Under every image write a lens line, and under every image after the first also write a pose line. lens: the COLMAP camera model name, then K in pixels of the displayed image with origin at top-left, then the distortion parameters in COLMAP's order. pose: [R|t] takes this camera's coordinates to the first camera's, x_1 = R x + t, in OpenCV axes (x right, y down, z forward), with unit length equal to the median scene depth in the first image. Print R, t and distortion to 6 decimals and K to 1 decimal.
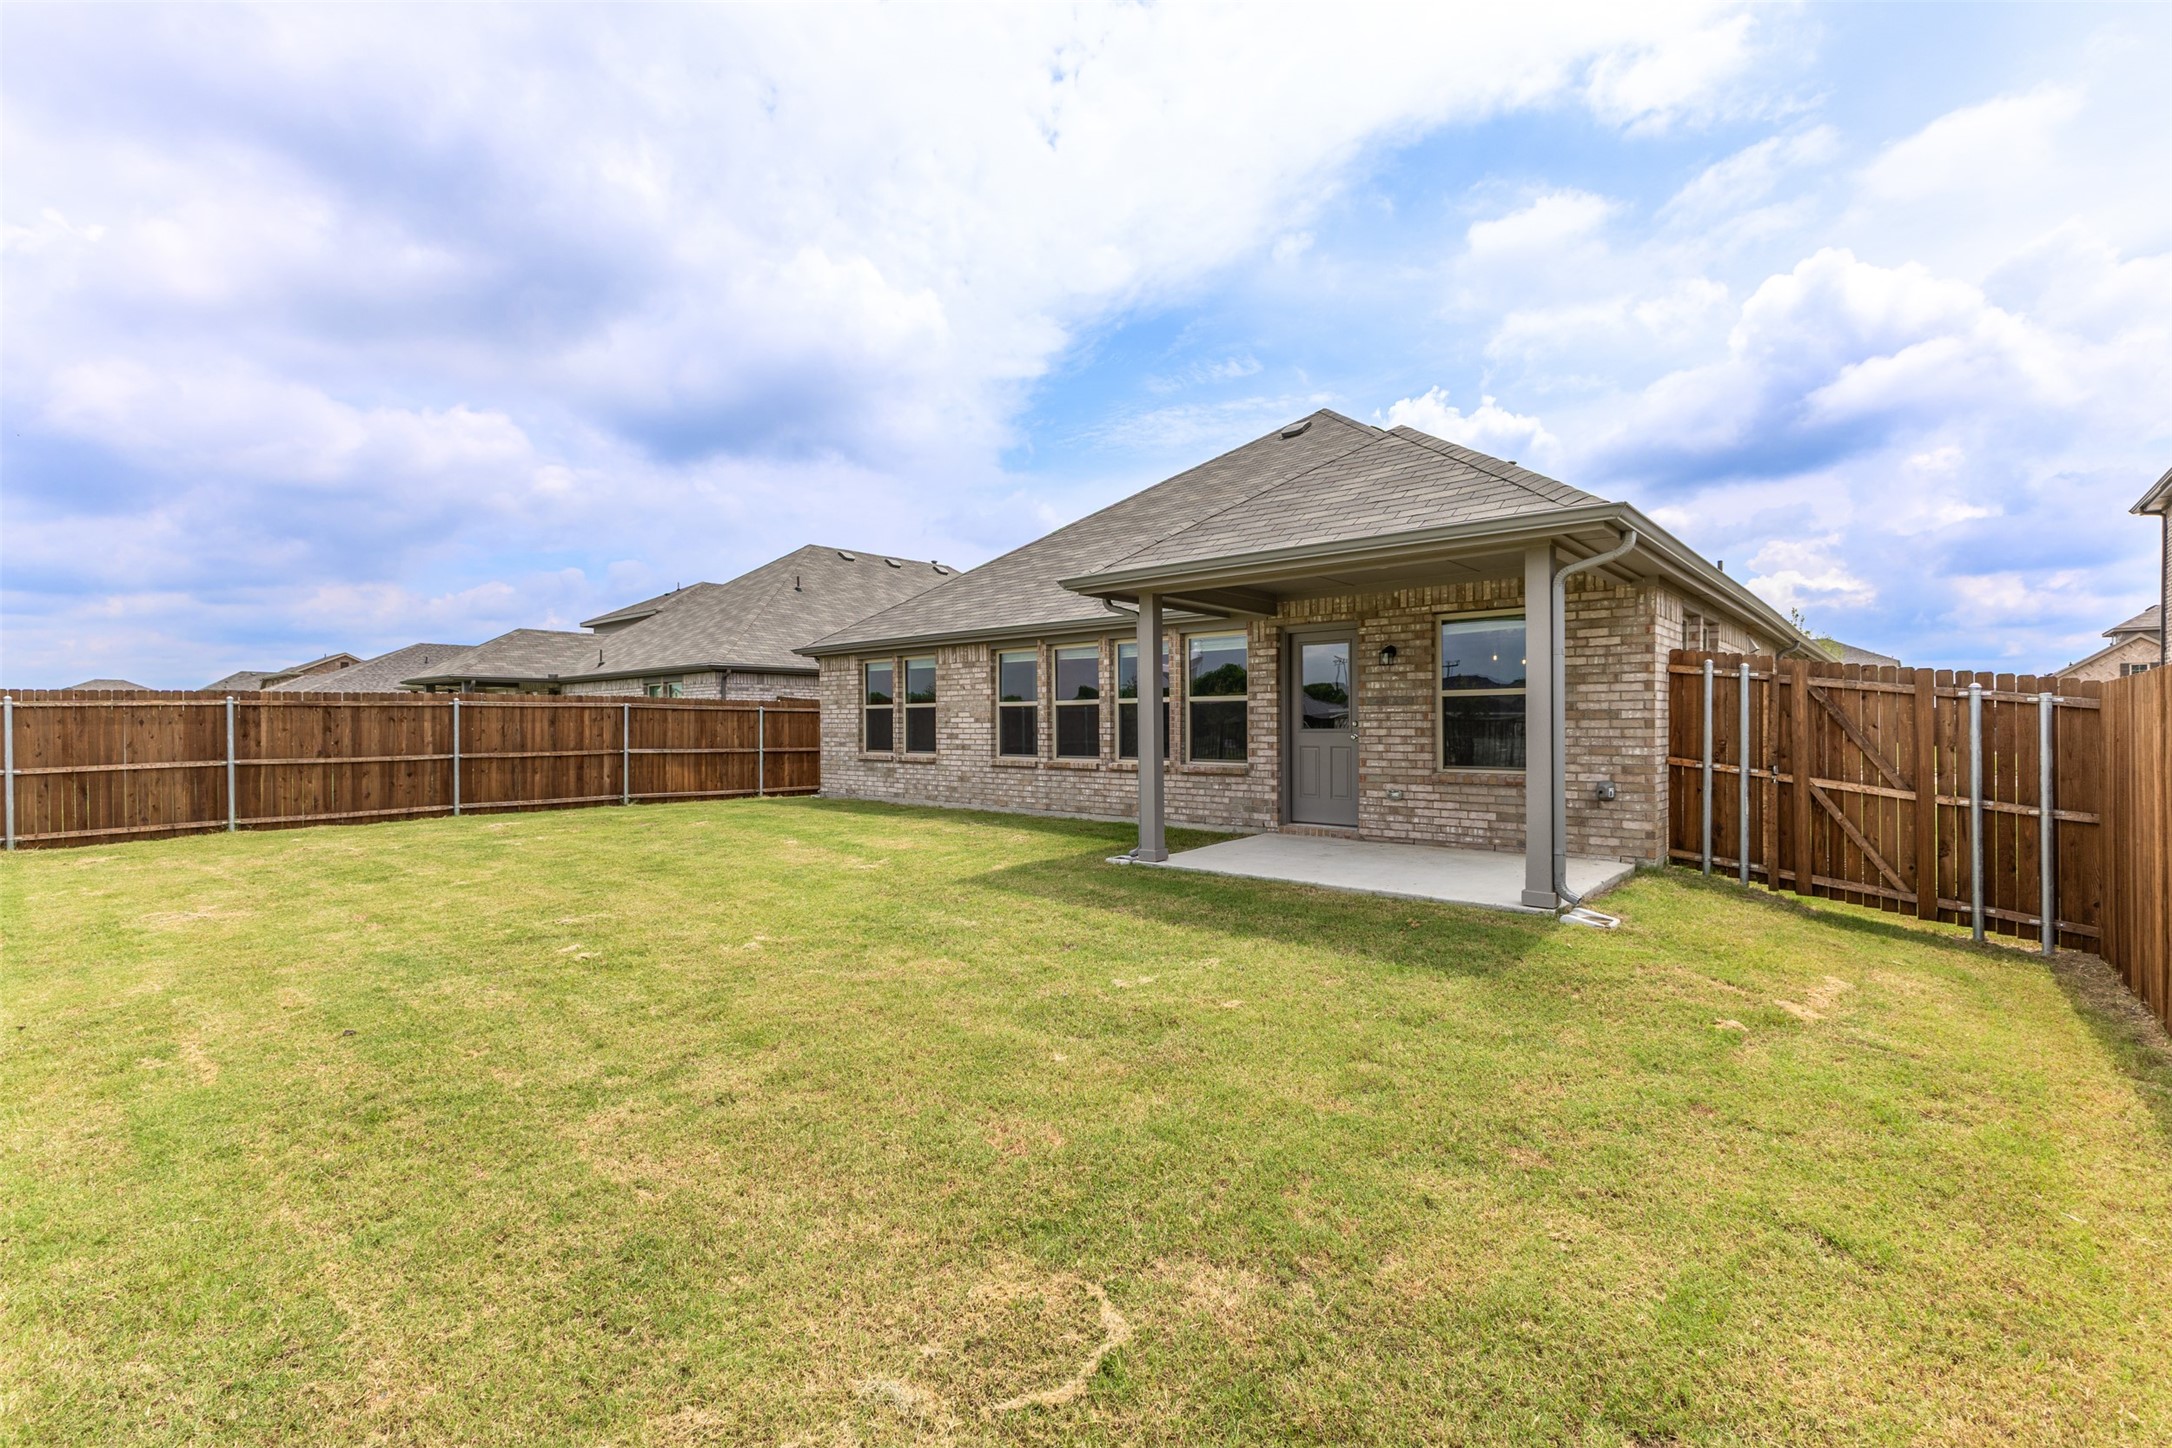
lens RADIAL K [[955.7, 0, 1095.4], [0, 955.7, 725.5], [0, 0, 1]] dist [0.012341, 0.000259]
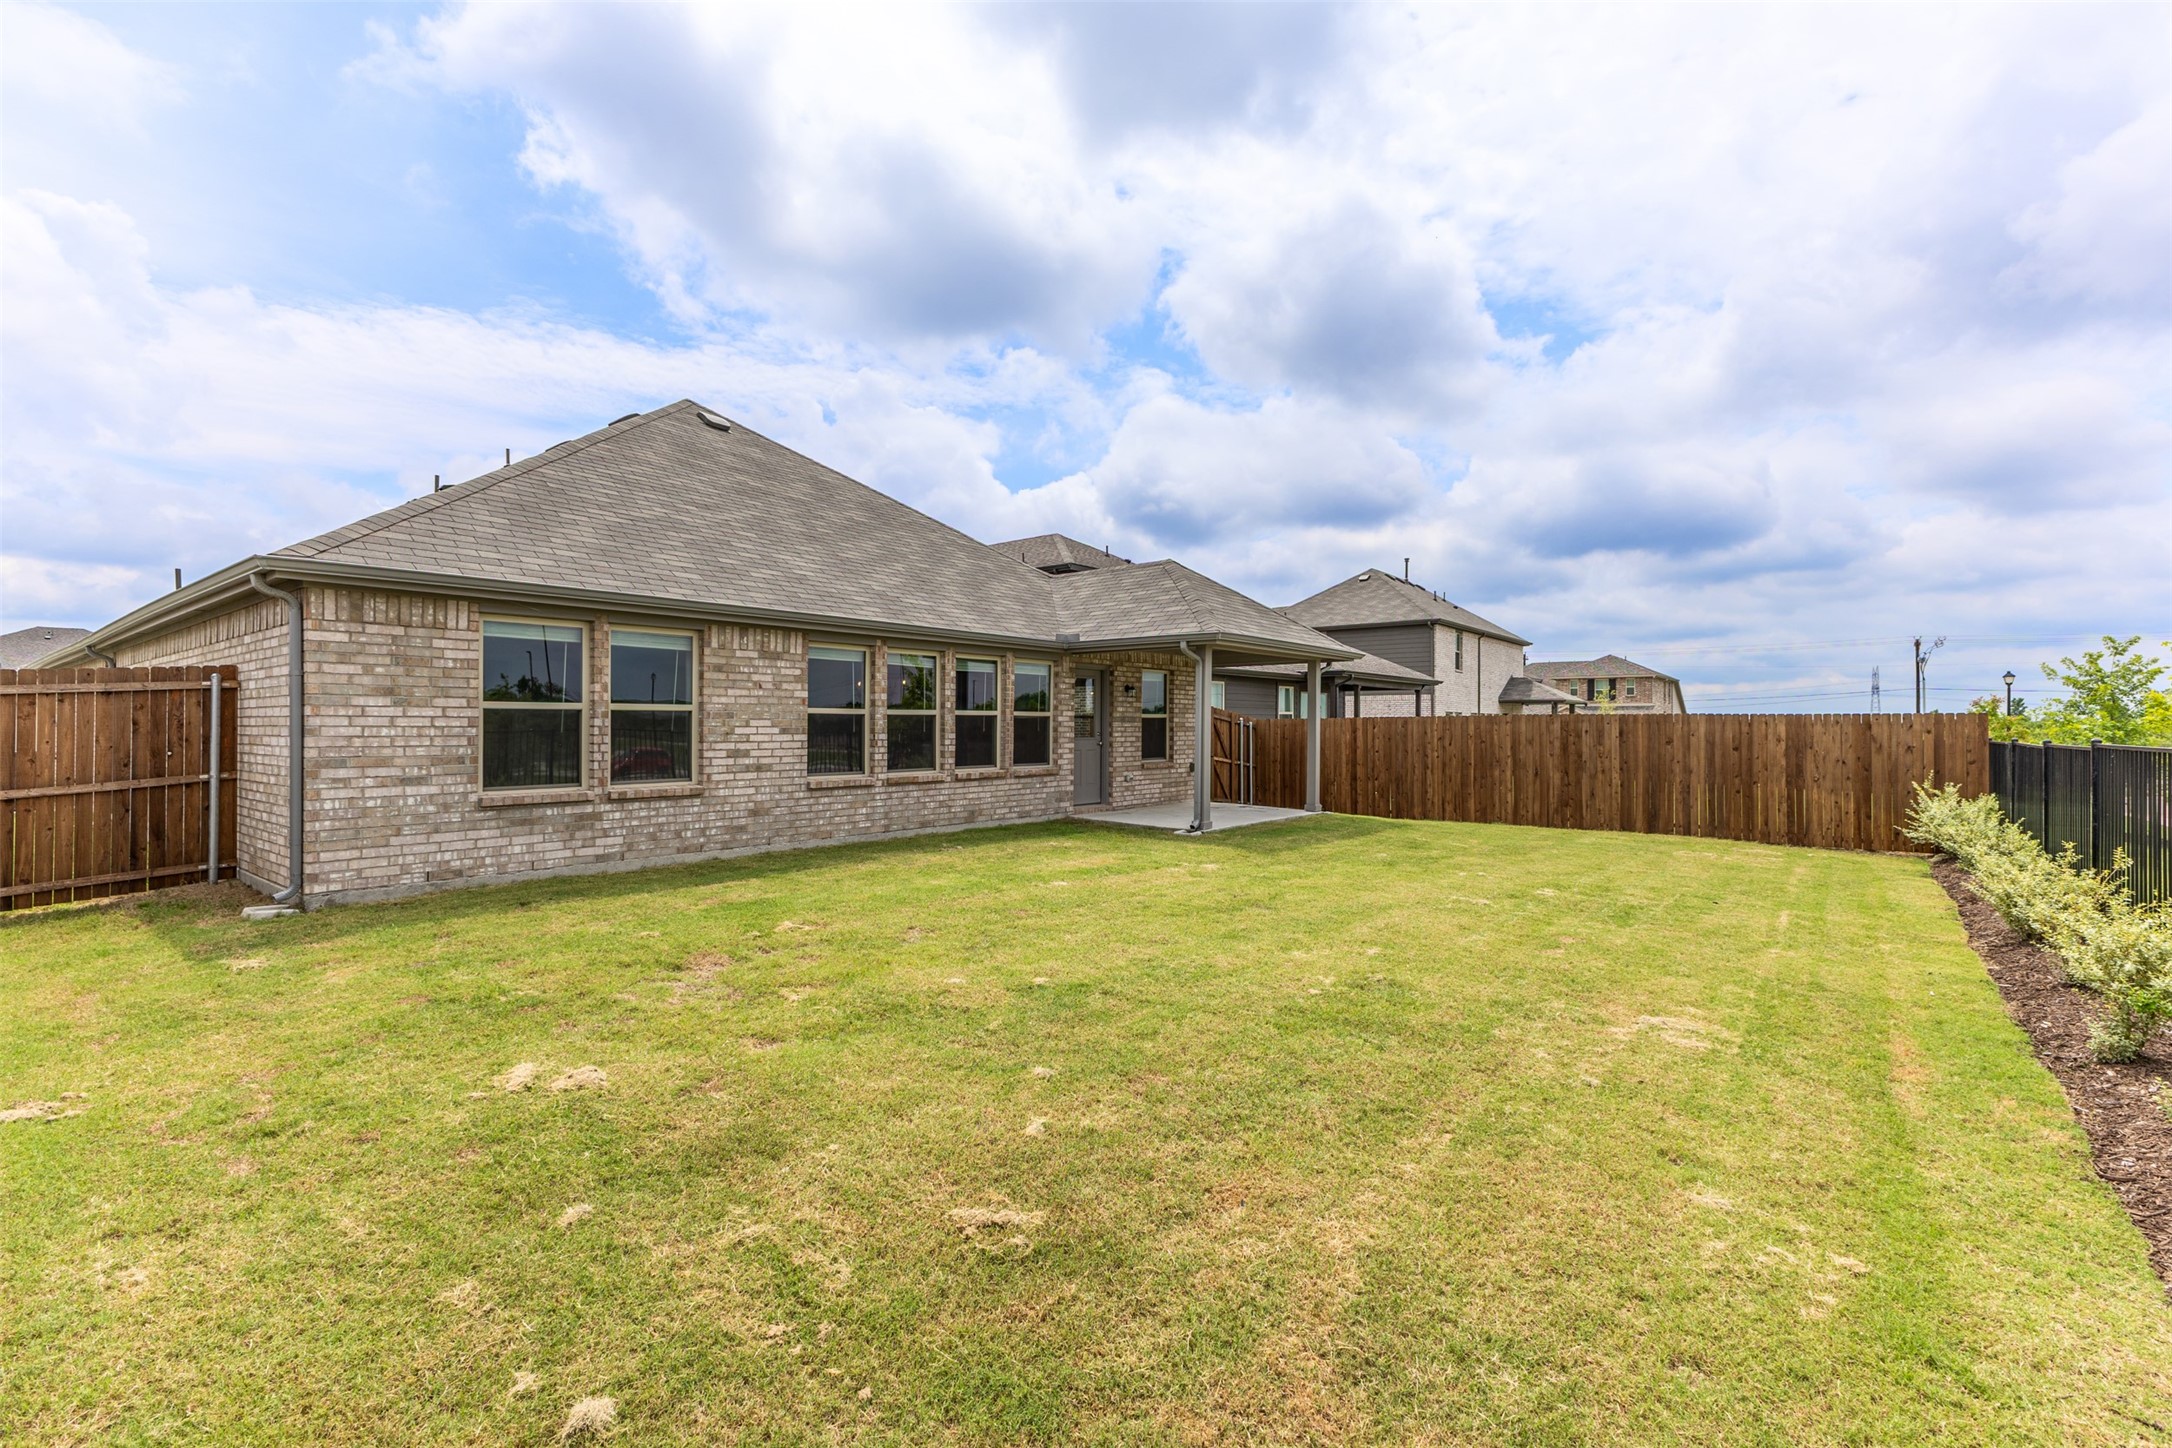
lens RADIAL K [[955.7, 0, 1095.4], [0, 955.7, 725.5], [0, 0, 1]] dist [0.012341, 0.000259]
pose [[-0.058775, 0.013596, 0.998179, -0.910641], [0.011859, 0.999846, -0.012920, 0.003003], [-0.998201, 0.011078, -0.058927, 0.820746]]
